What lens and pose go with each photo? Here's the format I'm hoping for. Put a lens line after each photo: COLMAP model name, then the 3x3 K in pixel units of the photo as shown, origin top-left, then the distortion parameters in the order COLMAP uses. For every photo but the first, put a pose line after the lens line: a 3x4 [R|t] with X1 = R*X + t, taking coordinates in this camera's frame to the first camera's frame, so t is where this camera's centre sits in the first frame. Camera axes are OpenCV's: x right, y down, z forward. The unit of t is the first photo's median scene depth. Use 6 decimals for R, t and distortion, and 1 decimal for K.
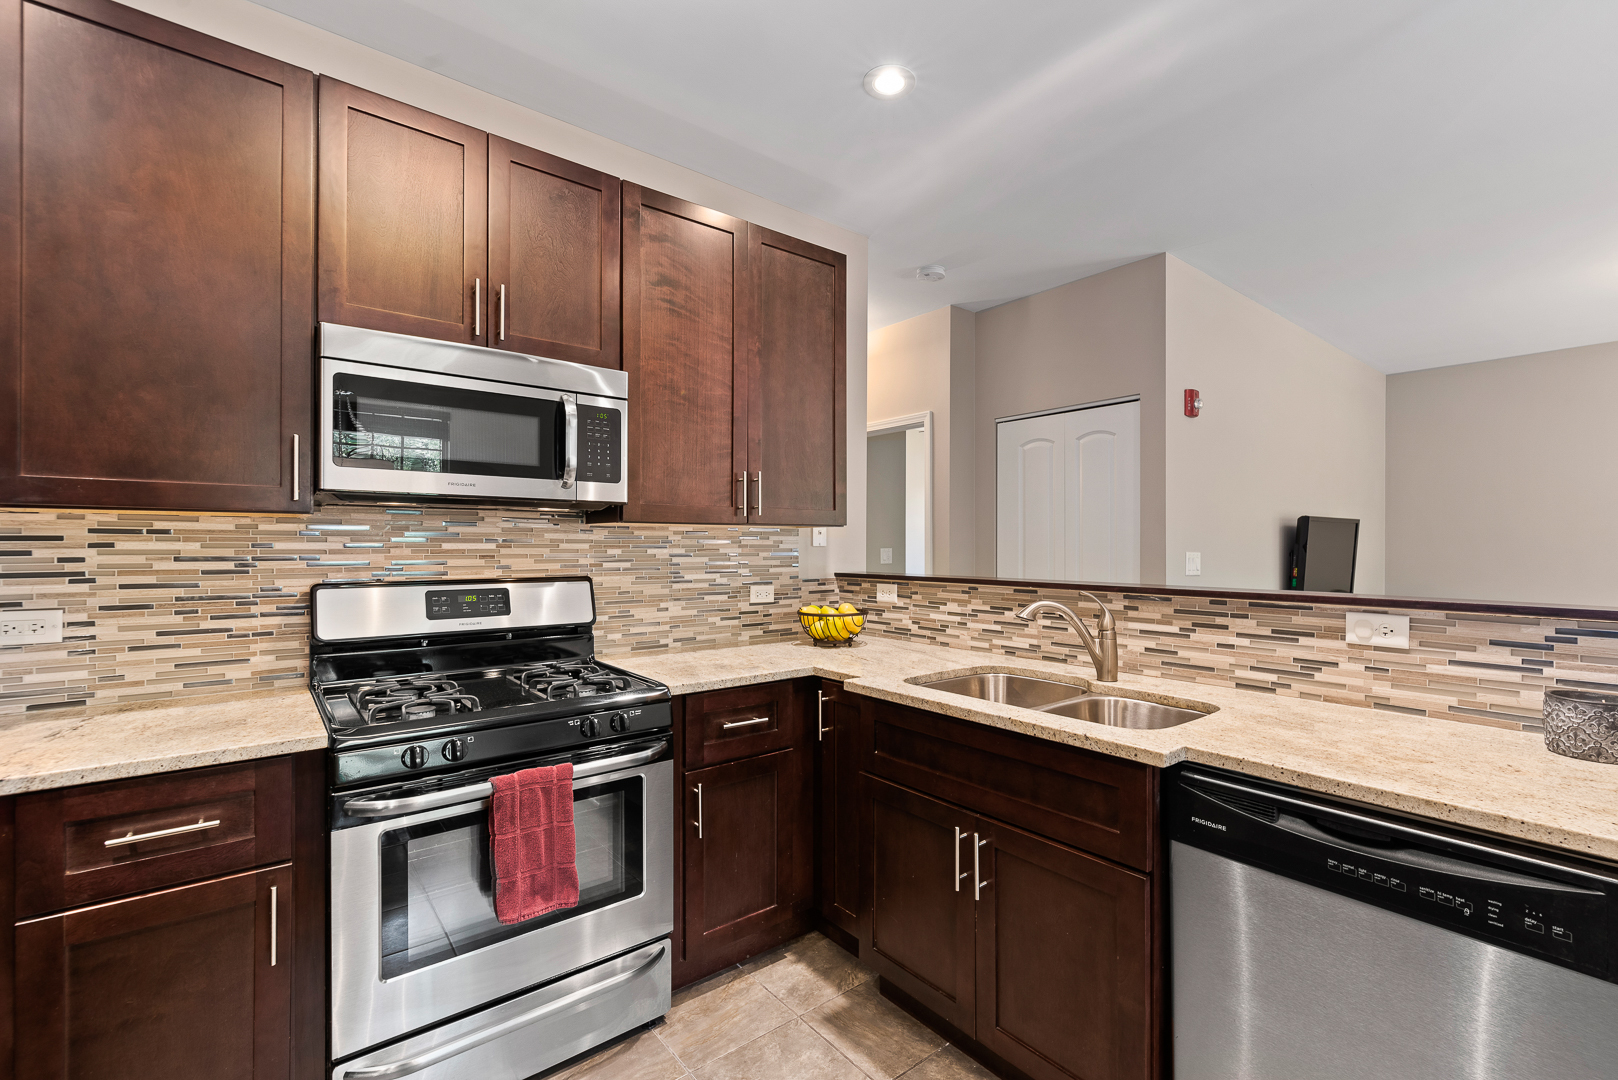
lens RADIAL K [[709.9, 0, 833.9], [0, 709.9, 542.5], [0, 0, 1]] dist [0.000662, -0.000303]
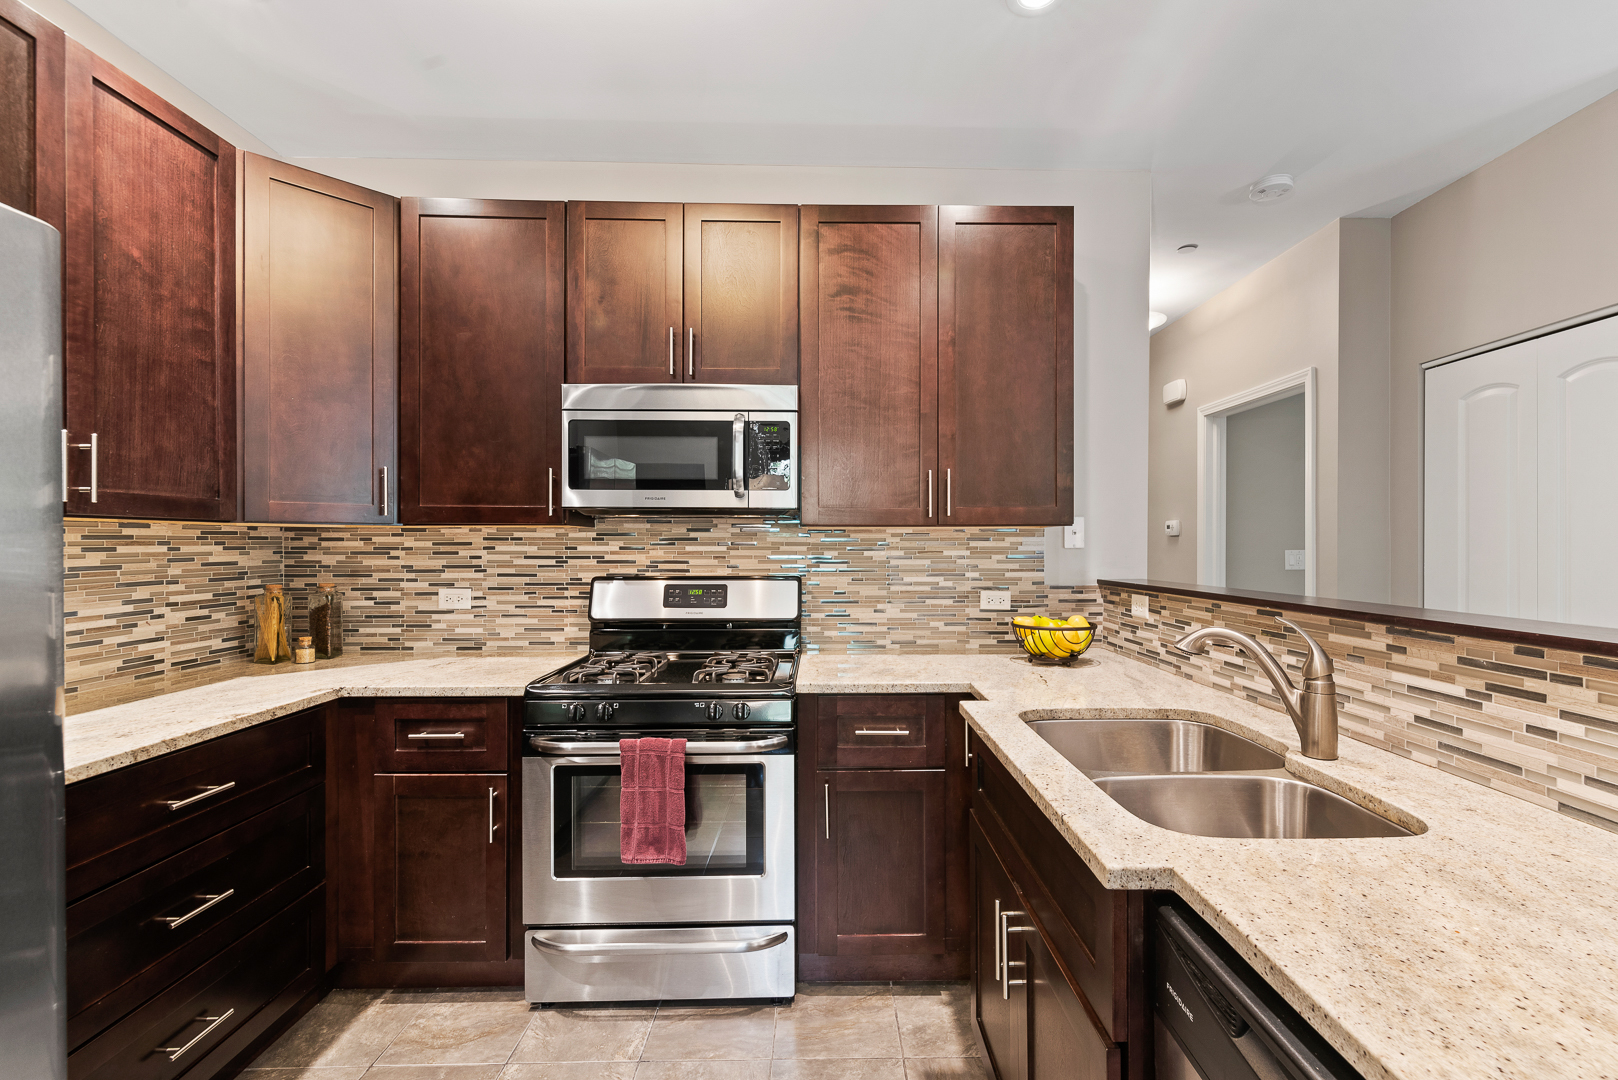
lens RADIAL K [[709.9, 0, 833.9], [0, 709.9, 542.5], [0, 0, 1]] dist [0.000662, -0.000303]
pose [[0.783413, -0.003720, -0.621490, 0.424072], [0.003895, 0.999992, -0.001075, -0.002806], [0.621489, -0.001578, 0.783421, 0.204879]]
